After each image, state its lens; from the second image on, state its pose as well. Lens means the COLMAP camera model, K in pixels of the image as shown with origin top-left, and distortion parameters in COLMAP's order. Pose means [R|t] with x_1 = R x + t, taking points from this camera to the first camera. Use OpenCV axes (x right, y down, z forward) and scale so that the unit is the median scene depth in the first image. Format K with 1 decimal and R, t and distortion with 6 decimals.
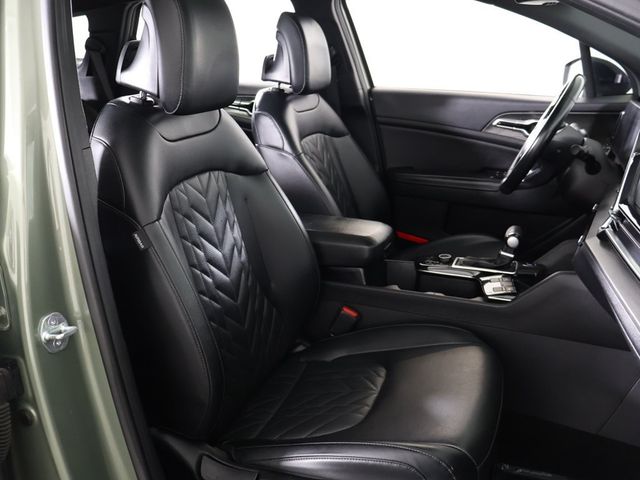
lens RADIAL K [[587.3, 0, 320.0], [0, 587.3, 240.0], [0, 0, 1]] dist [-0.038166, 0.015587]
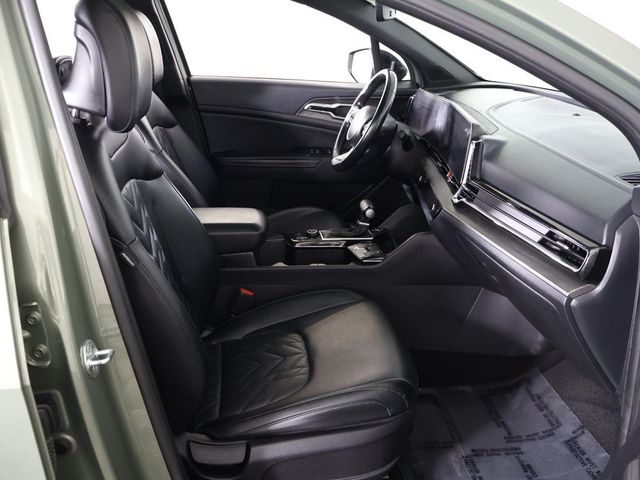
lens RADIAL K [[587.3, 0, 320.0], [0, 587.3, 240.0], [0, 0, 1]] dist [-0.038166, 0.015587]
pose [[0.894321, -0.133271, 0.427116, -0.226585], [0.108438, 0.990710, 0.082073, -0.041083], [-0.434086, -0.027084, 0.900464, -0.048589]]
